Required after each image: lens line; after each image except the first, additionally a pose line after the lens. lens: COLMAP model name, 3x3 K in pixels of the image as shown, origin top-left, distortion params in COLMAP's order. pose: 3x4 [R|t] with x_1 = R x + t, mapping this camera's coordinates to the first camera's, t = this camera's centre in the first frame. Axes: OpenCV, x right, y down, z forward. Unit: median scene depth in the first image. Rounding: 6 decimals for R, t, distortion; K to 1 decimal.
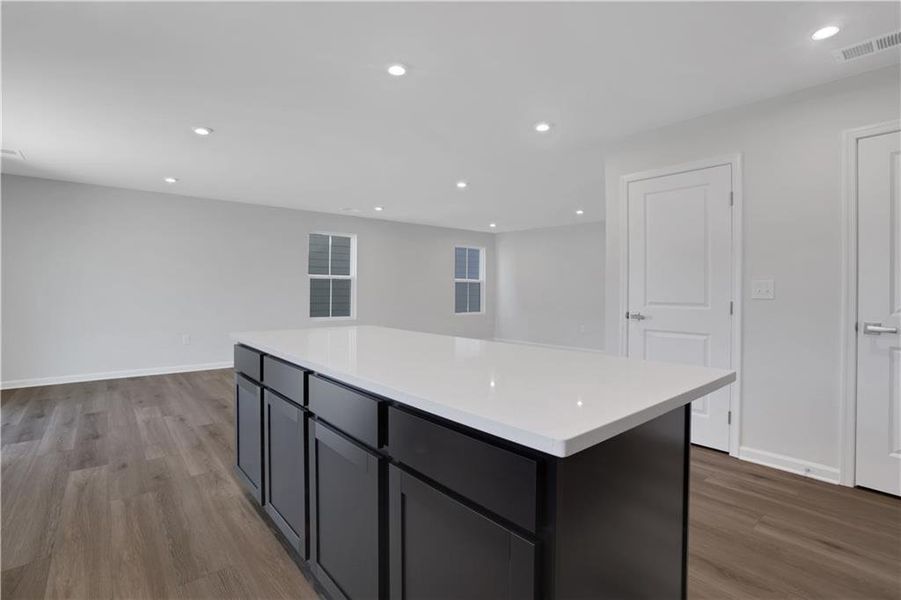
lens RADIAL K [[431.8, 0, 449.7], [0, 431.8, 292.9], [0, 0, 1]] dist [-0.032447, -0.000255]
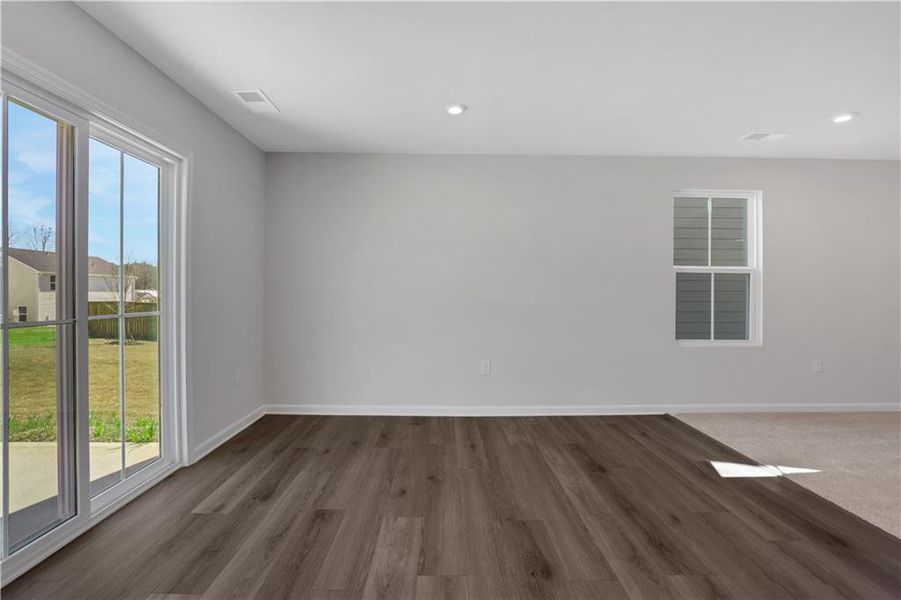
lens RADIAL K [[423.0, 0, 447.0], [0, 423.0, 296.2], [0, 0, 1]] dist [-0.028471, 0.000324]
pose [[0.774520, 0.005393, -0.632527, -0.270432], [-0.004784, 0.999985, 0.002668, -0.002958], [0.632532, 0.000960, 0.774534, 0.488609]]
